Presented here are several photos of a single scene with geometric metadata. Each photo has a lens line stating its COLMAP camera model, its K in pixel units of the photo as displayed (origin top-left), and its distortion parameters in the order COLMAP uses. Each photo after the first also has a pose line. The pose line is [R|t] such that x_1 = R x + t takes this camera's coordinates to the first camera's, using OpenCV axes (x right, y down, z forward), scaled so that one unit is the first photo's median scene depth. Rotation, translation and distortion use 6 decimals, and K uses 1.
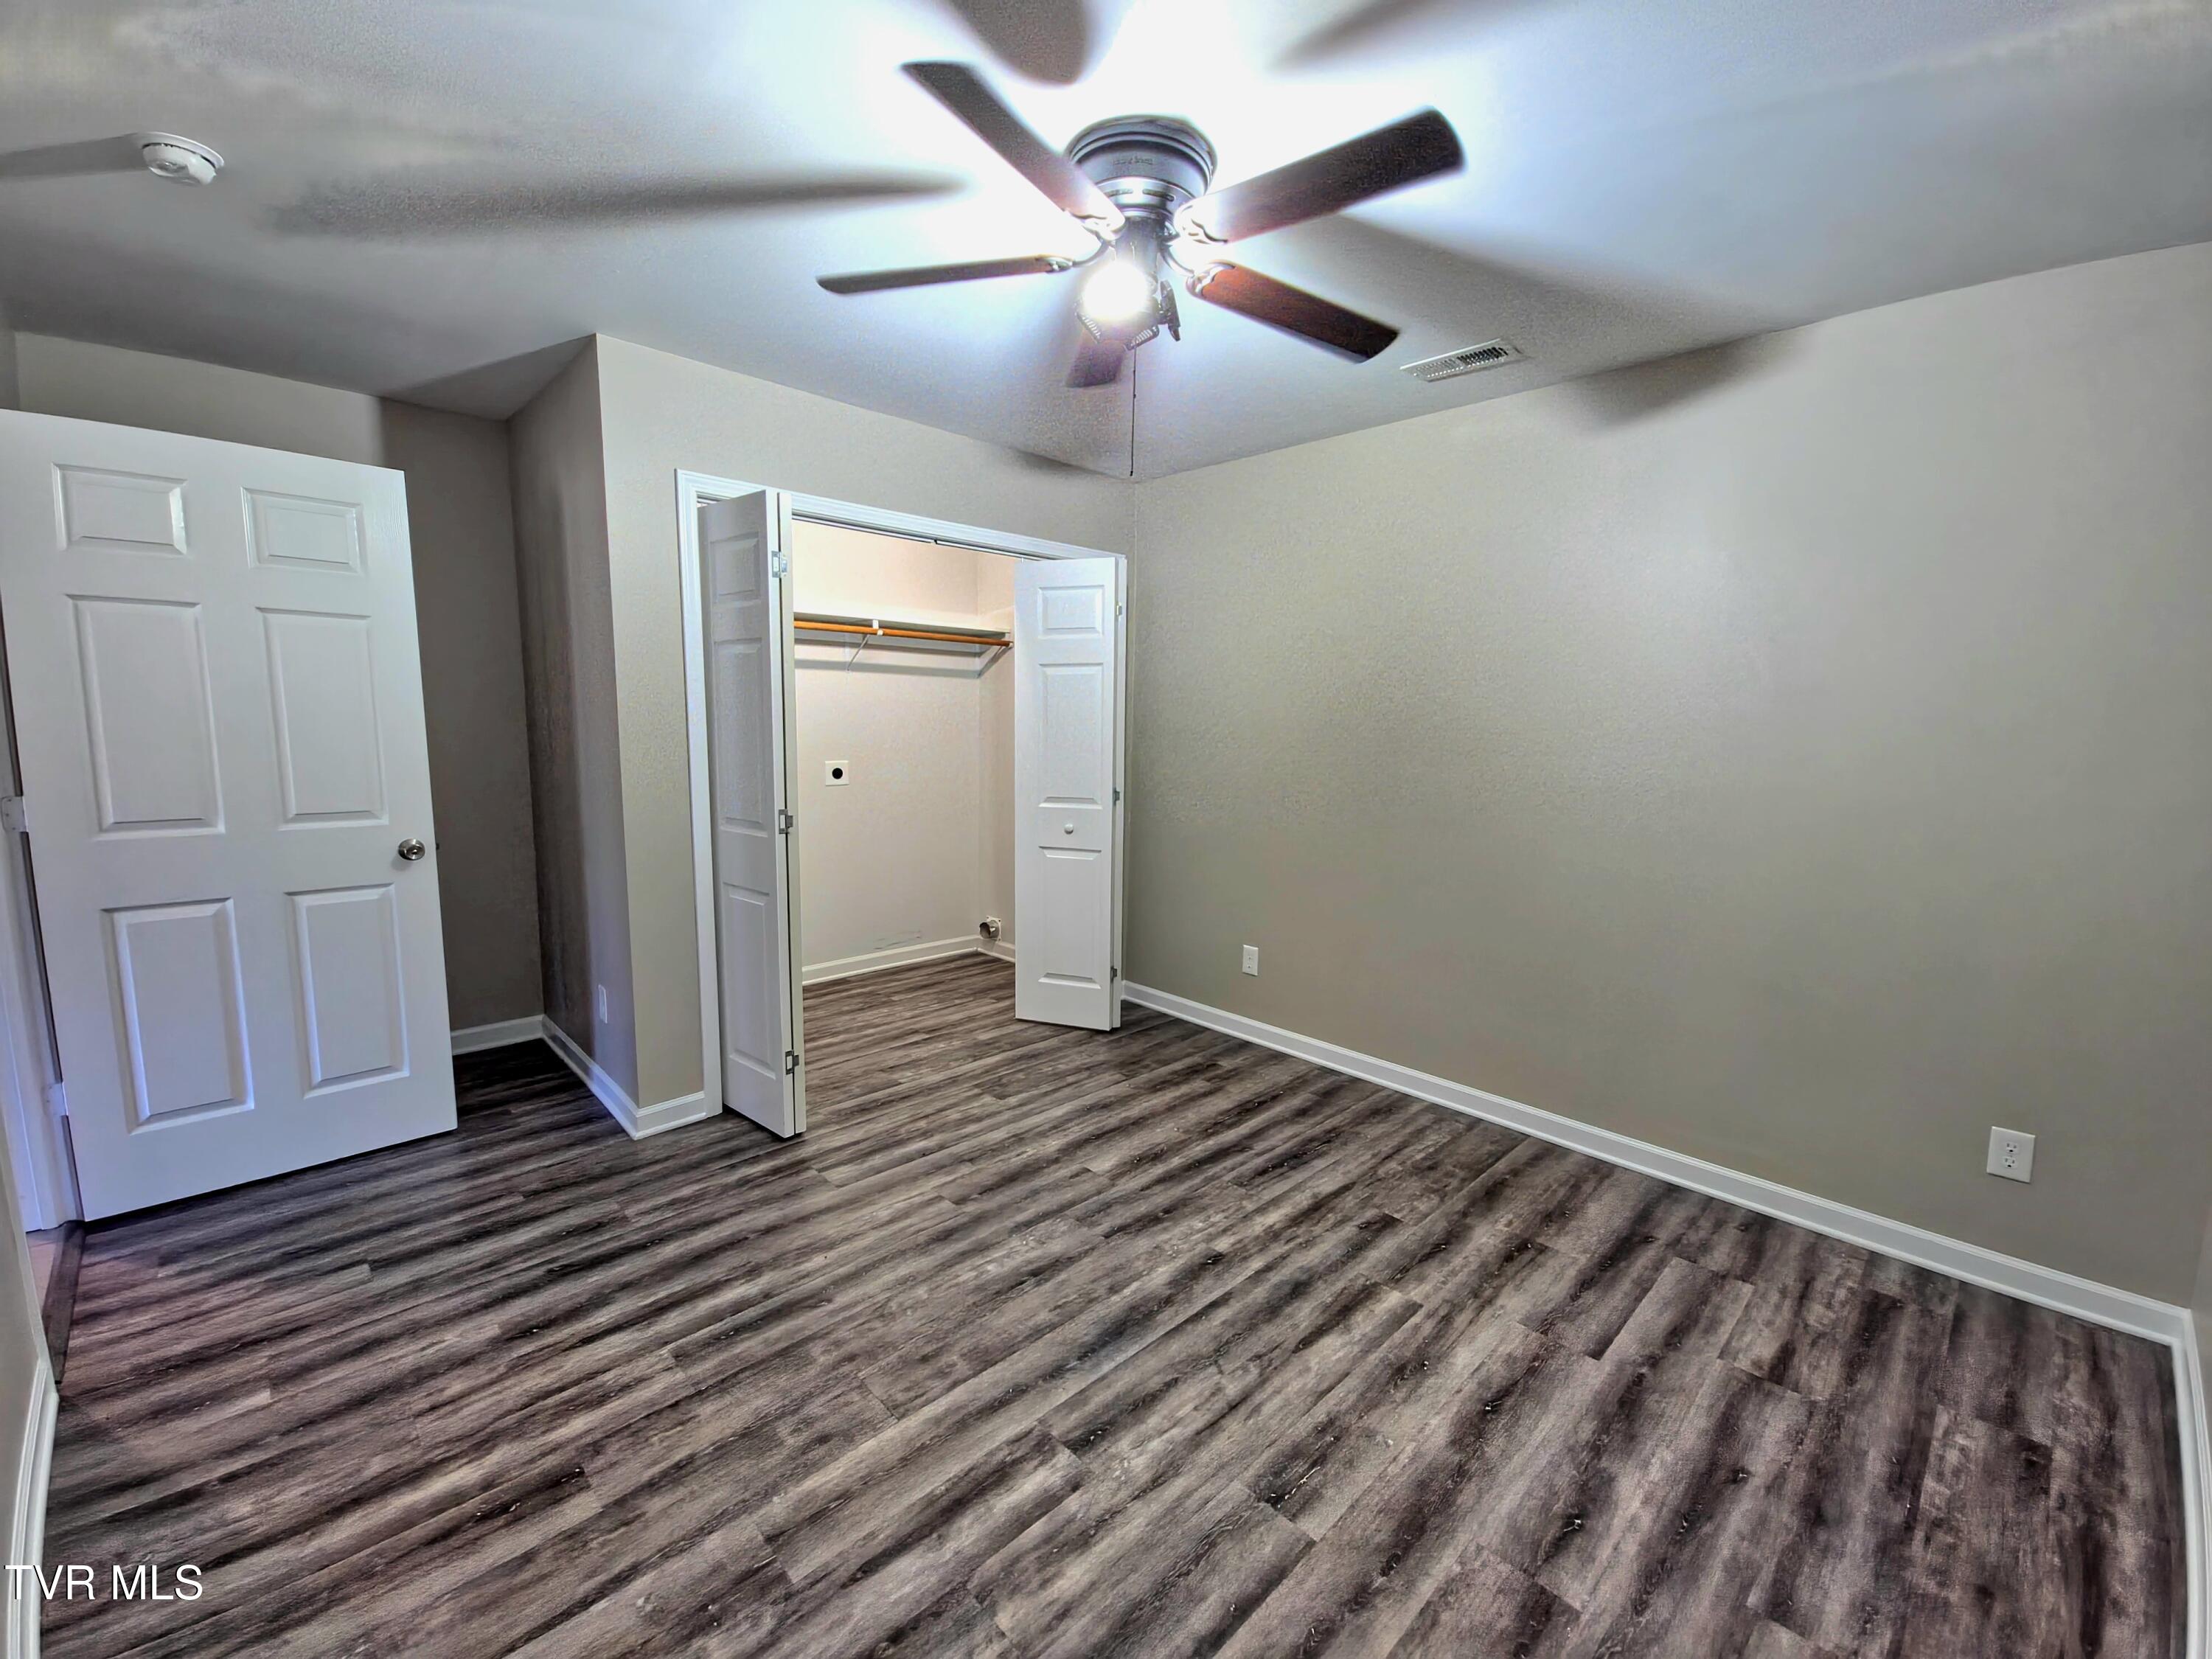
lens RADIAL K [[911.4, 0, 1106.0], [0, 911.4, 829.5], [0, 0, 1]] dist [0.005946, -0.005457]
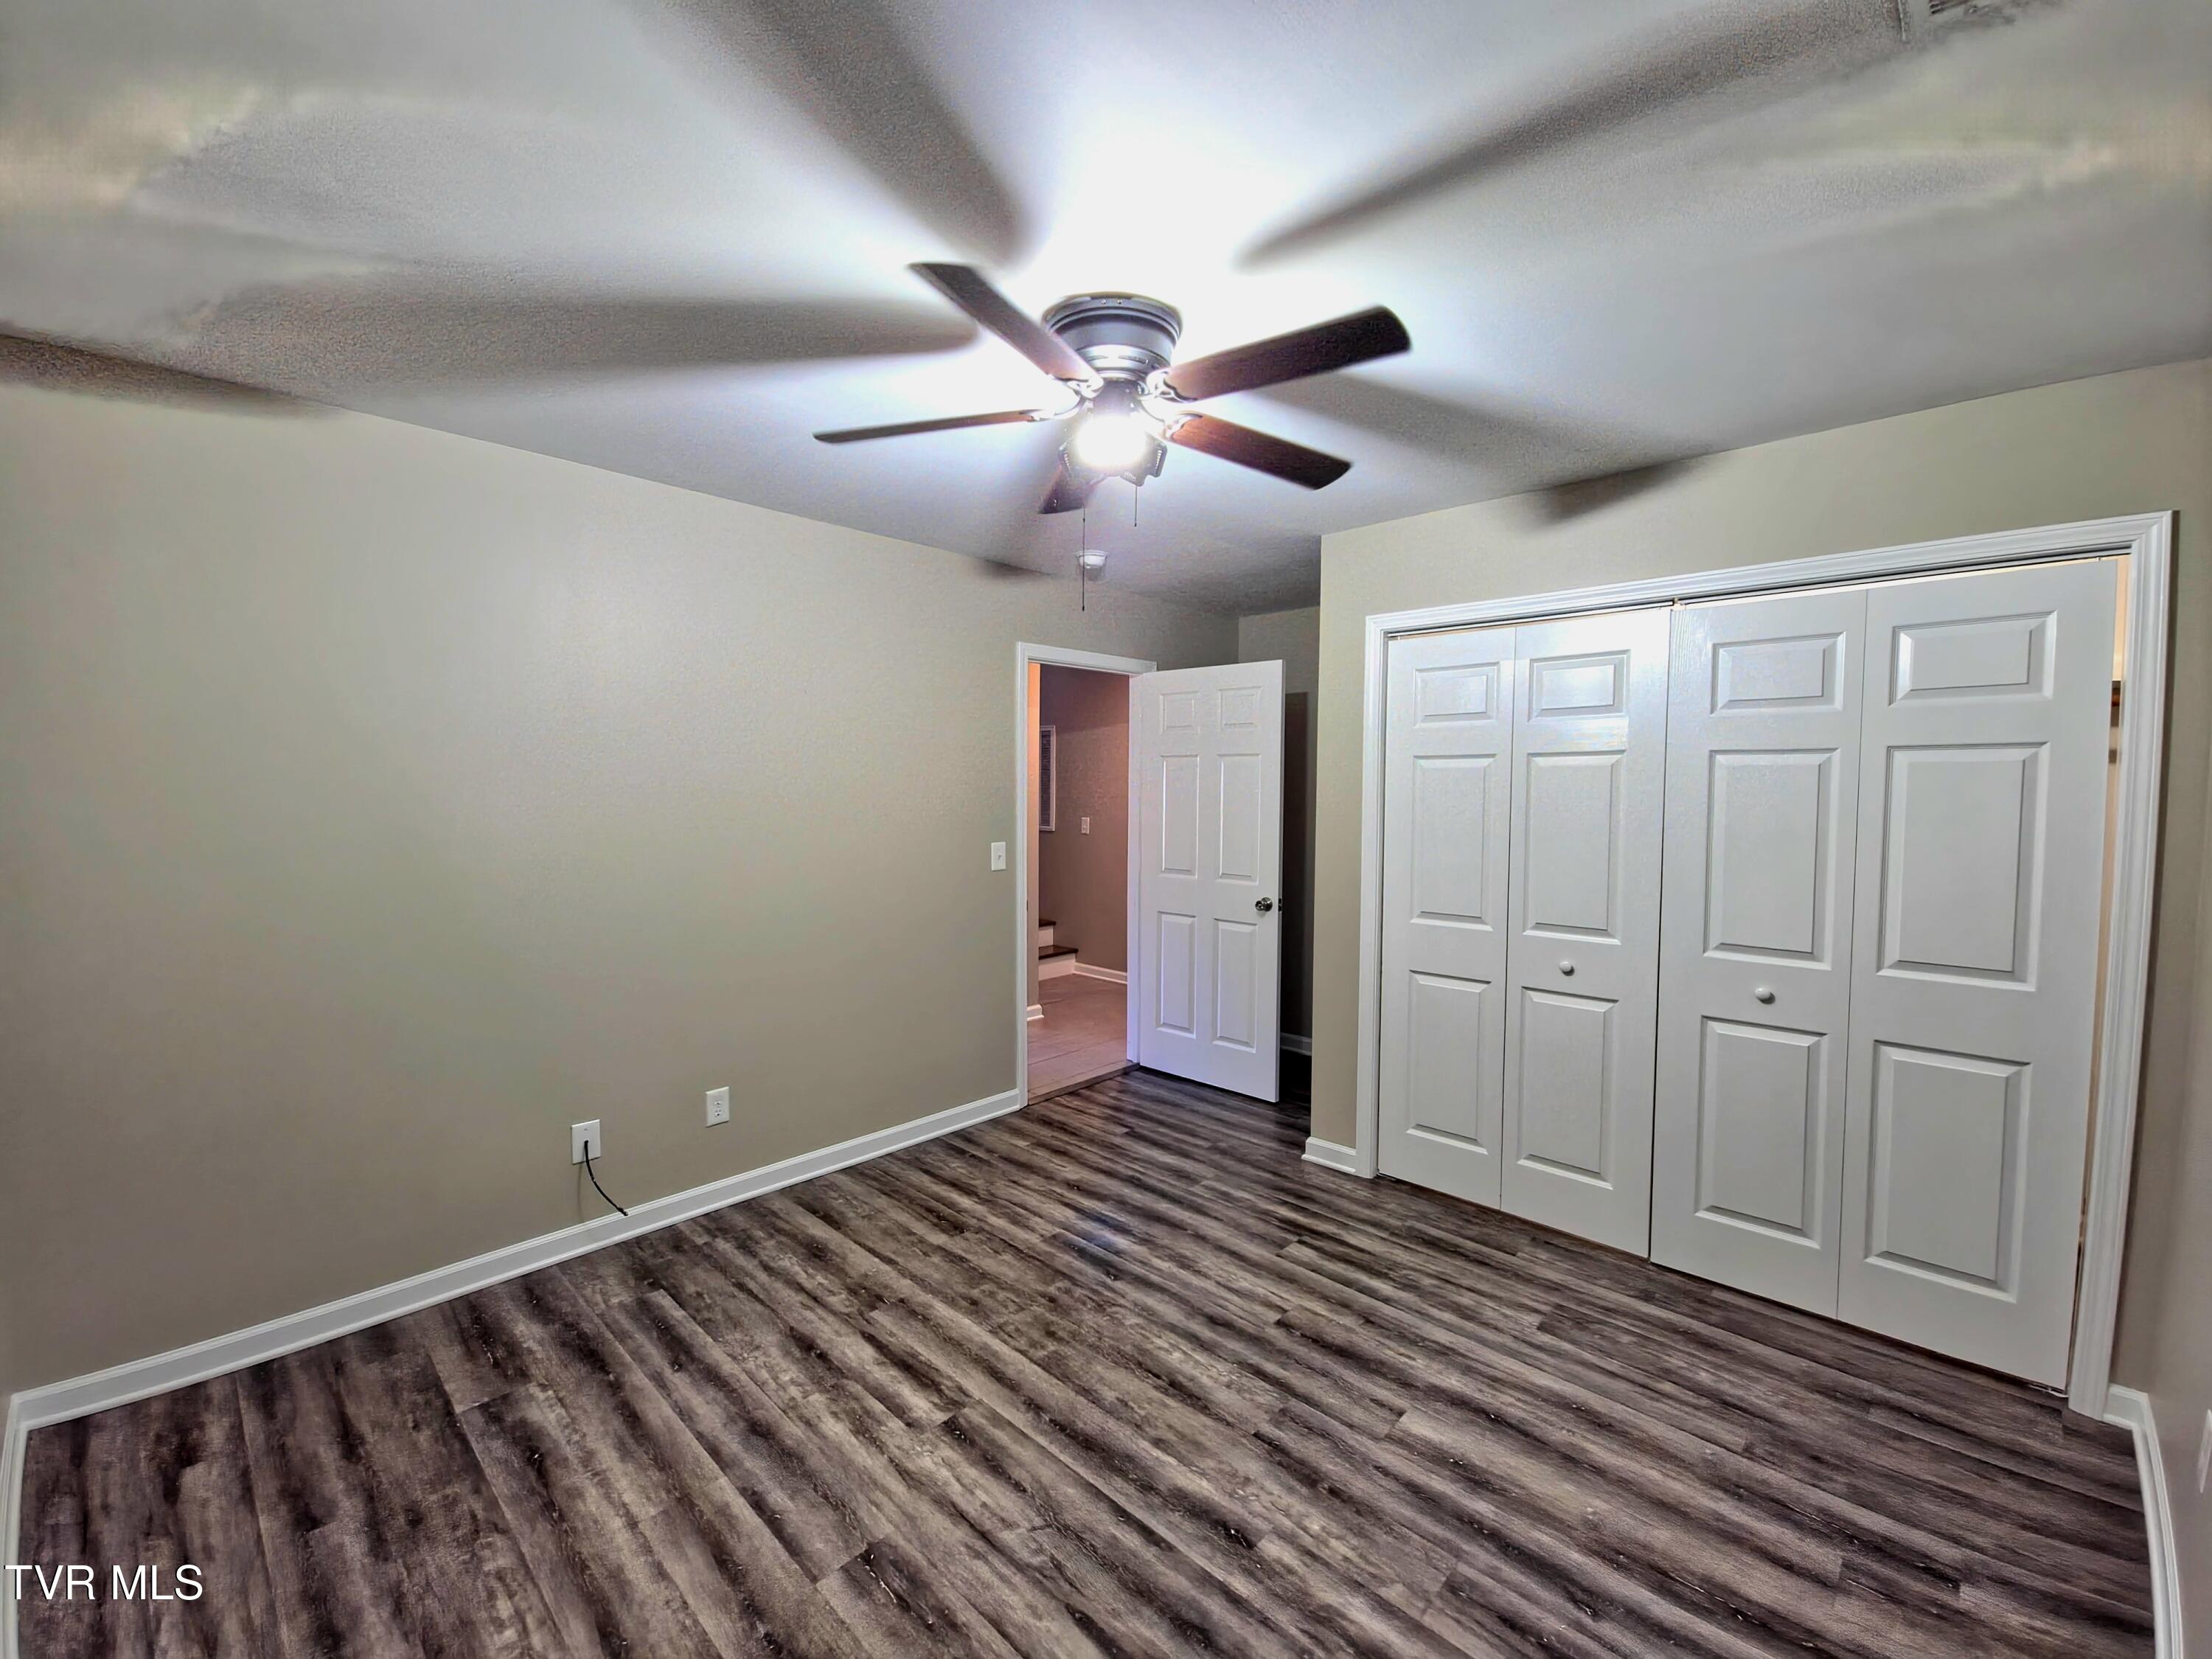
lens RADIAL K [[911.4, 0, 1106.0], [0, 911.4, 829.5], [0, 0, 1]] dist [0.005946, -0.005457]
pose [[0.032142, 0.028986, -0.999063, 0.936737], [-0.132645, 0.990861, 0.024481, -0.129357], [0.990642, 0.131734, 0.035693, 0.855966]]
